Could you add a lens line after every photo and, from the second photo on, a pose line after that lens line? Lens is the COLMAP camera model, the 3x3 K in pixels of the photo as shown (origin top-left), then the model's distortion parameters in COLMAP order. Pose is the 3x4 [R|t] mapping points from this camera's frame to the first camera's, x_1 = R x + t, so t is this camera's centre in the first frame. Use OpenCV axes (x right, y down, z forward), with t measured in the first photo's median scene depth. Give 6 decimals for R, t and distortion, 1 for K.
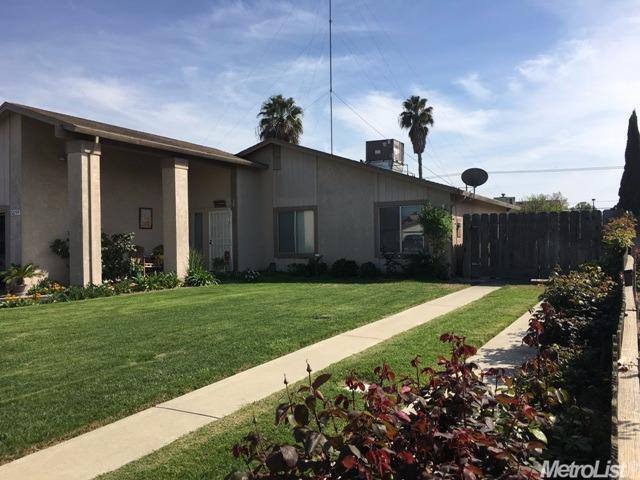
lens RADIAL K [[614.1, 0, 320.0], [0, 614.1, 240.0], [0, 0, 1]] dist [0.059221, -0.021886]
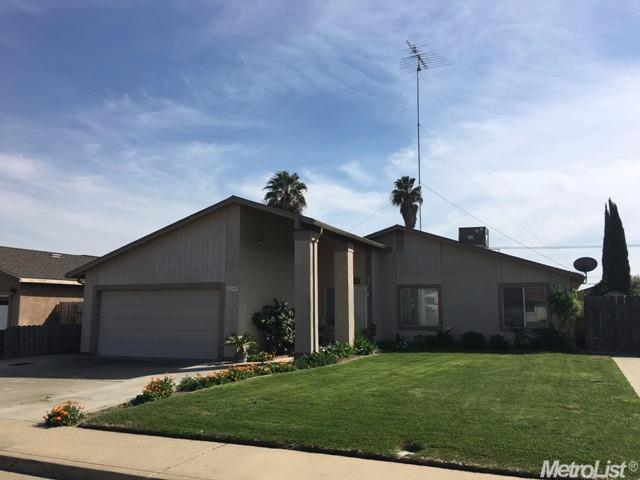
lens RADIAL K [[614.1, 0, 320.0], [0, 614.1, 240.0], [0, 0, 1]] dist [0.059221, -0.021886]
pose [[0.993812, 0.026765, 0.107804, -0.310584], [-0.015034, 0.994016, -0.108195, -0.008942], [-0.110054, 0.105904, 0.988267, -0.109213]]
